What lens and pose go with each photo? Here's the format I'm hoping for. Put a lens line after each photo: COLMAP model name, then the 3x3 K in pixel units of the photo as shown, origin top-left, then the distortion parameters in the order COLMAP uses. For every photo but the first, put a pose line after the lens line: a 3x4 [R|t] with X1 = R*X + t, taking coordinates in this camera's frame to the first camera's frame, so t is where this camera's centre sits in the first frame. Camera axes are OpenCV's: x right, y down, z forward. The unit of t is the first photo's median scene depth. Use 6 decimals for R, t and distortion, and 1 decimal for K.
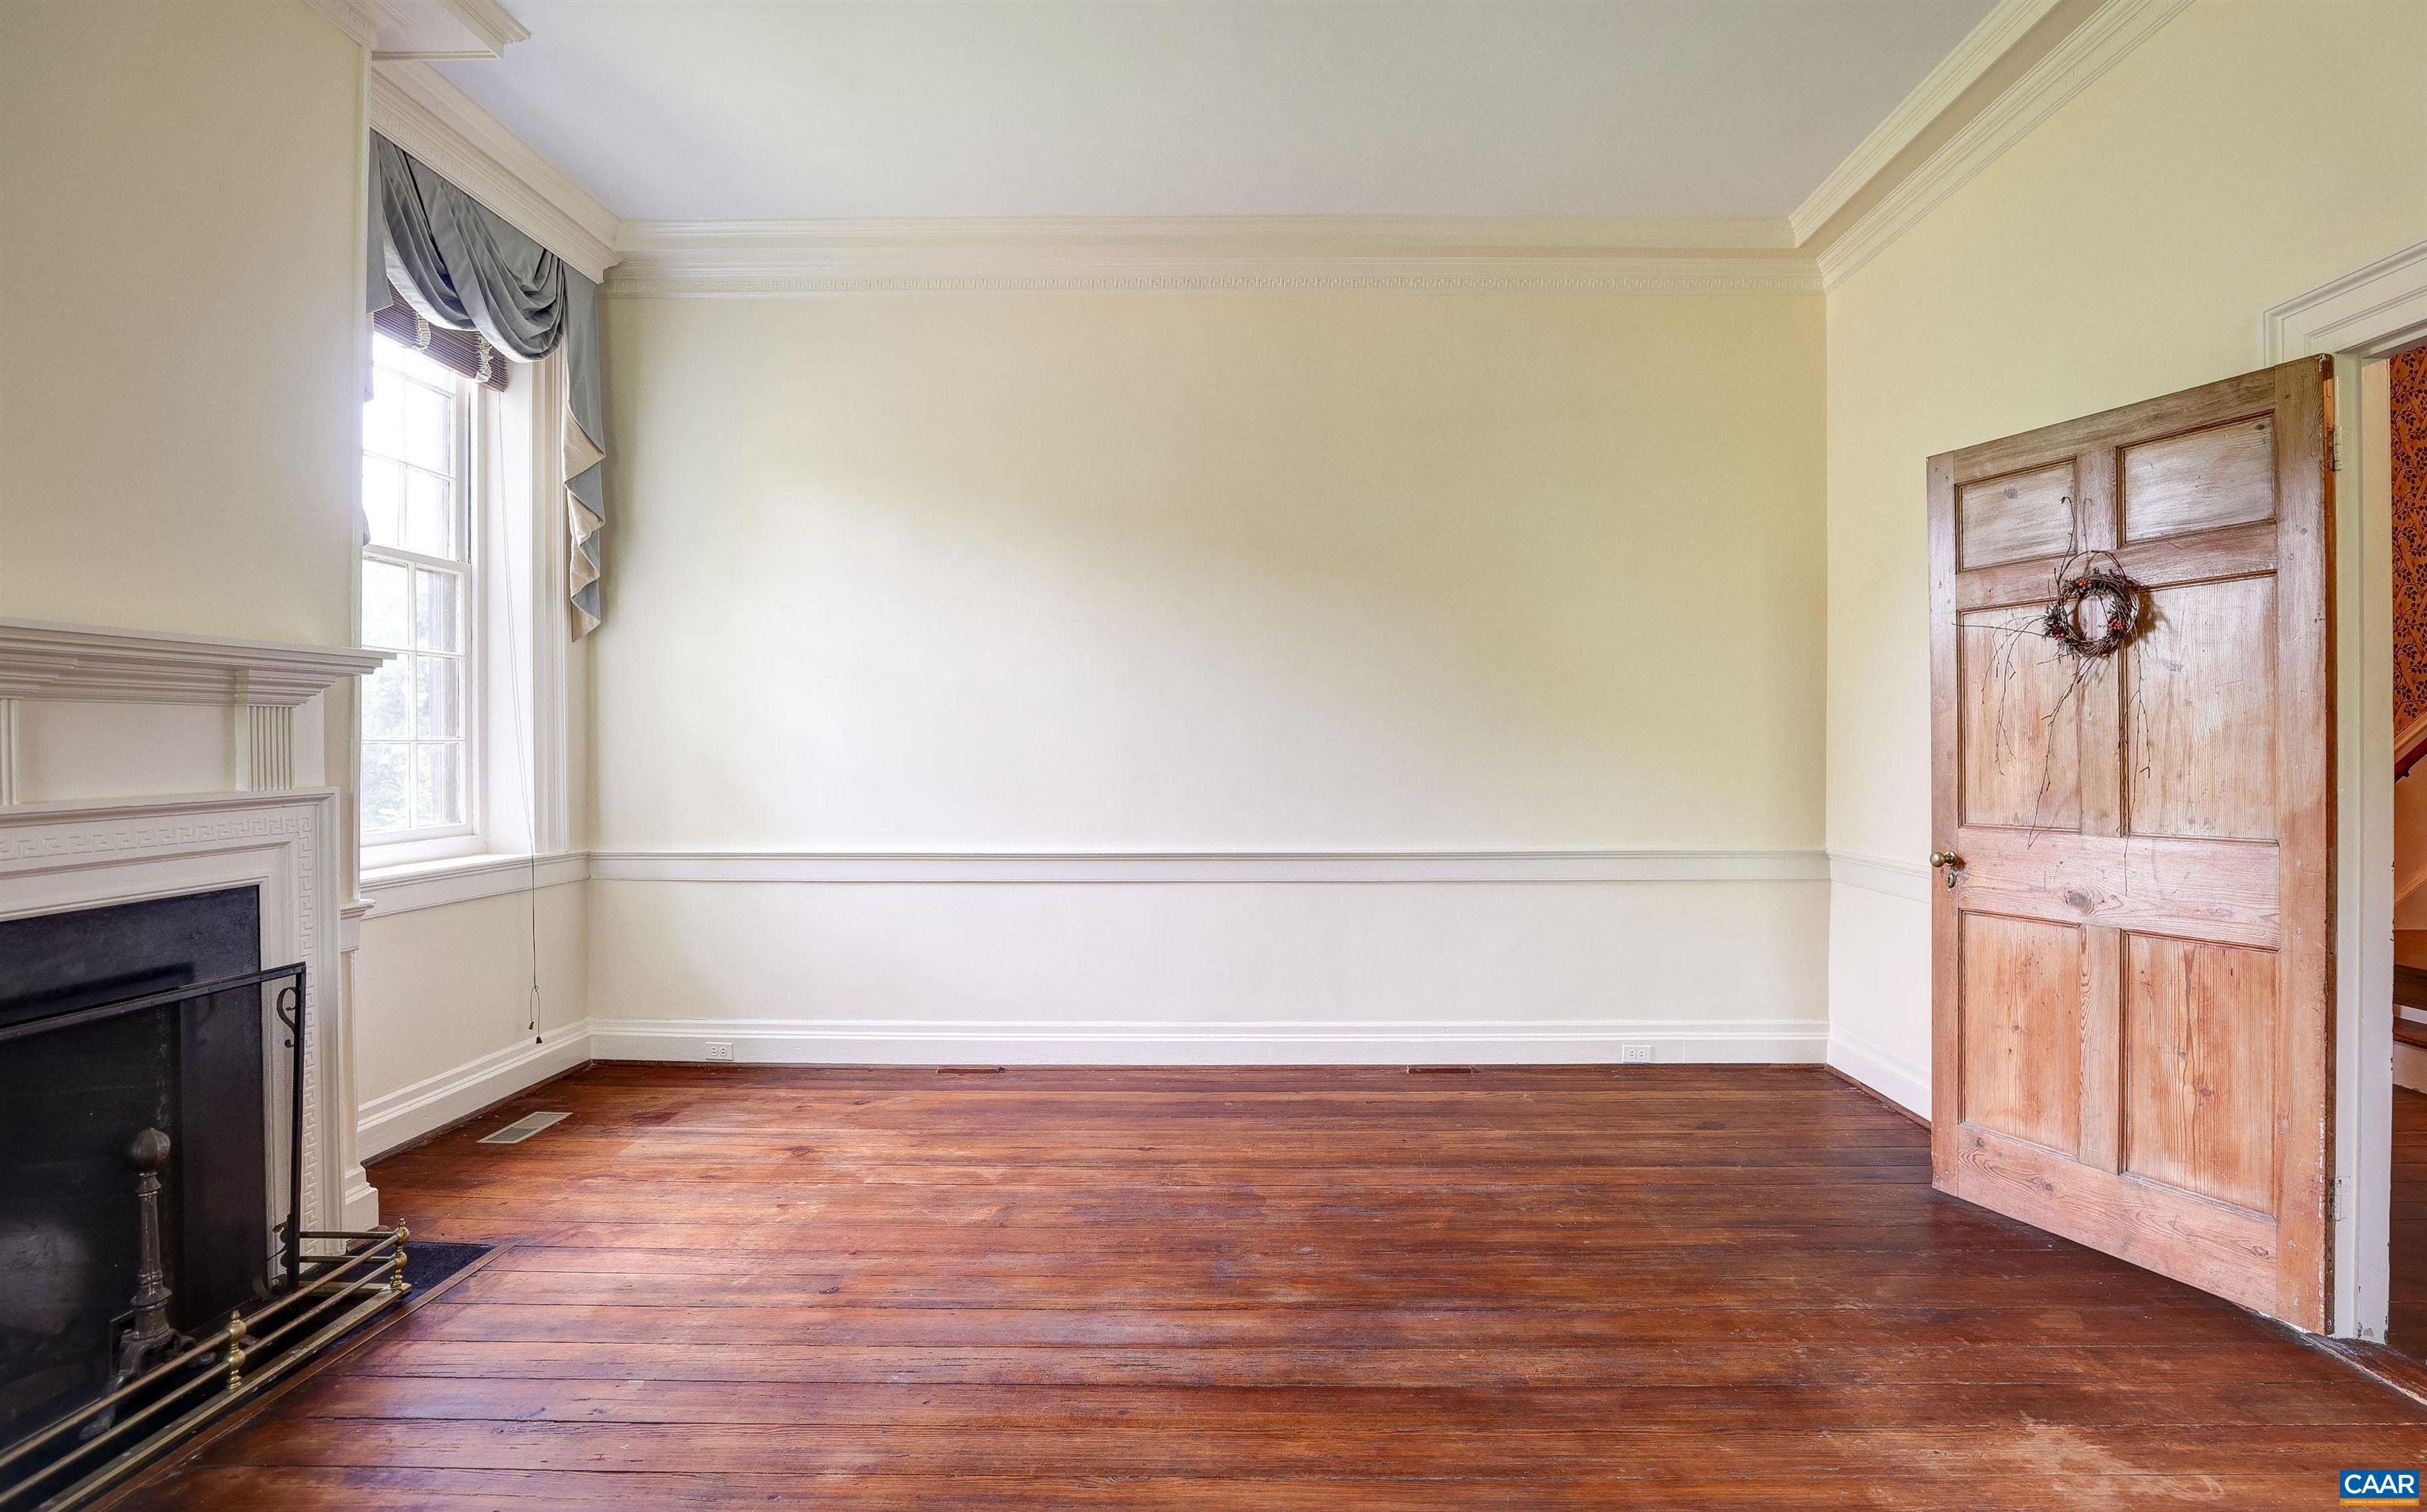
lens RADIAL K [[1250.1, 0, 1217.4], [0, 1250.1, 758.6], [0, 0, 1]] dist [0.003213, 0.000563]
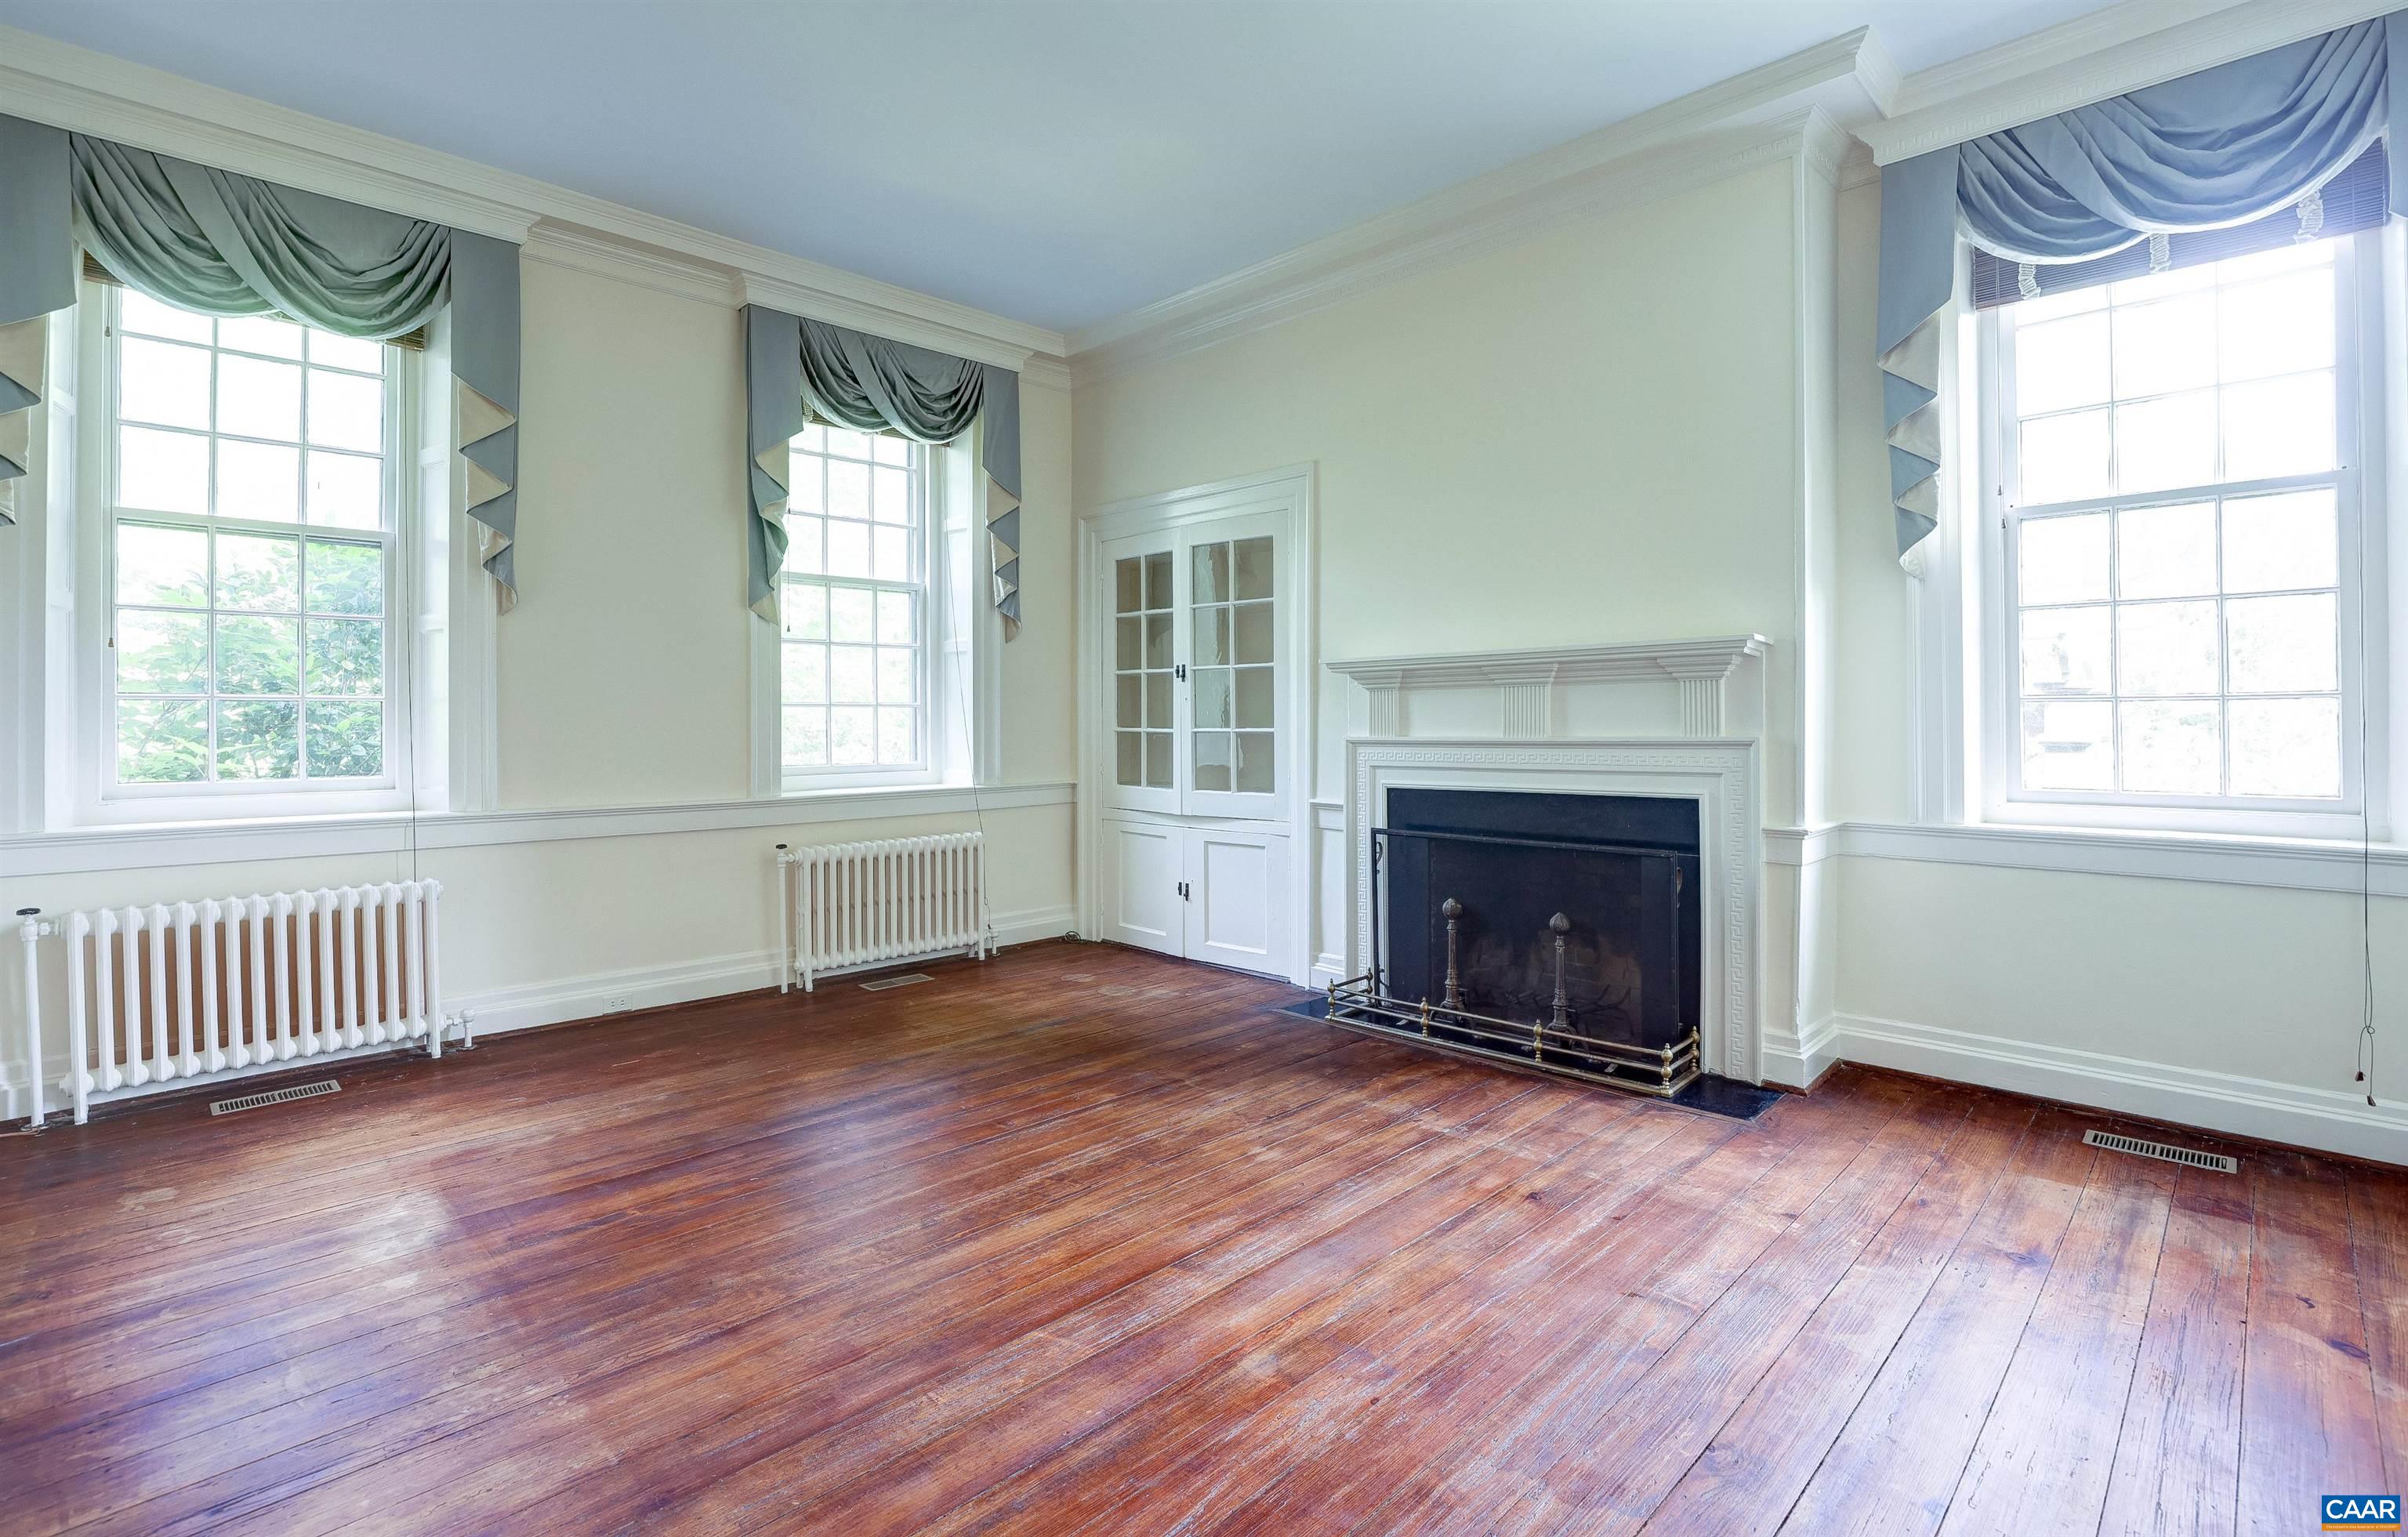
lens RADIAL K [[1107.5, 0, 1209.3], [0, 1107.5, 725.0], [0, 0, 1]] dist [0.001512, 0.000574]
pose [[-0.674071, 0.007171, -0.738632, 0.622303], [0.002865, 0.999971, 0.007094, -0.002060], [0.738661, 0.002666, -0.674072, 1.474723]]
